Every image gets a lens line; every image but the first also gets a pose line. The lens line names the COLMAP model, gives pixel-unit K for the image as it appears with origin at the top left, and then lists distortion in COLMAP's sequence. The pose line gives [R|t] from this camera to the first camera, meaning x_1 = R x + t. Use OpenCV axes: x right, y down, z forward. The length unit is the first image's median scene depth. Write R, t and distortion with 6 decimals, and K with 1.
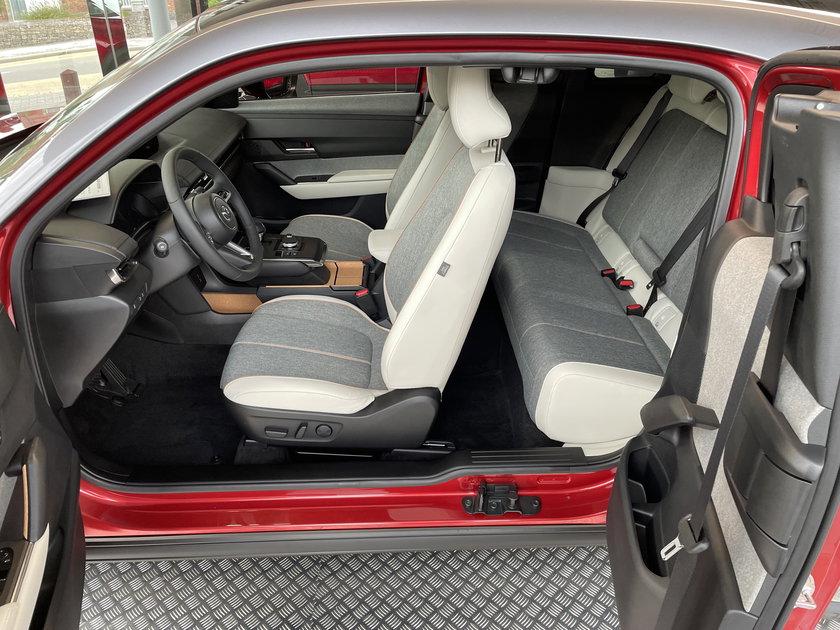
lens RADIAL K [[636.5, 0, 420.6], [0, 636.5, 328.4], [0, 0, 1]] dist [0.130257, -0.206088]
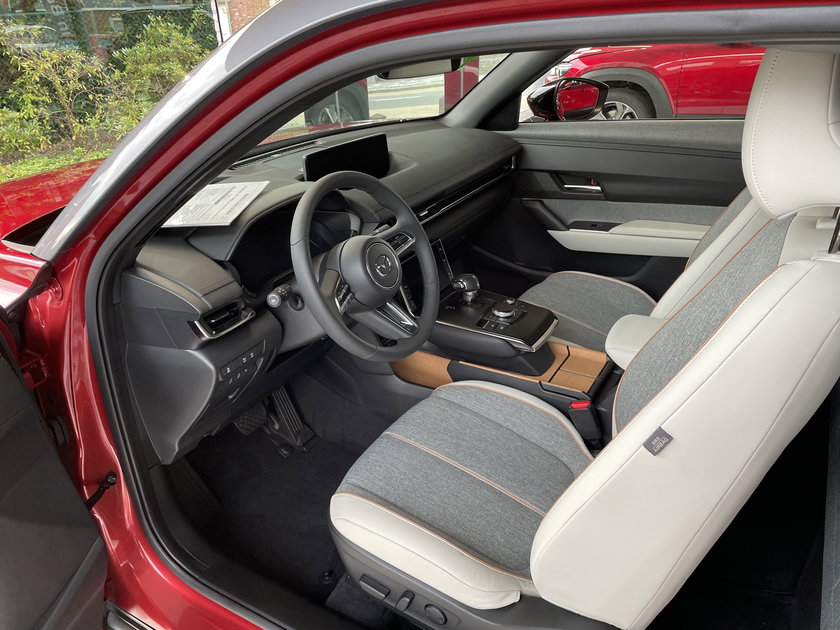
lens RADIAL K [[636.5, 0, 420.6], [0, 636.5, 328.4], [0, 0, 1]] dist [0.130257, -0.206088]
pose [[0.843711, 0.207588, -0.495034, 0.081268], [-0.228727, 0.973318, 0.018321, -0.105535], [0.485629, 0.097770, 0.868681, 0.322148]]
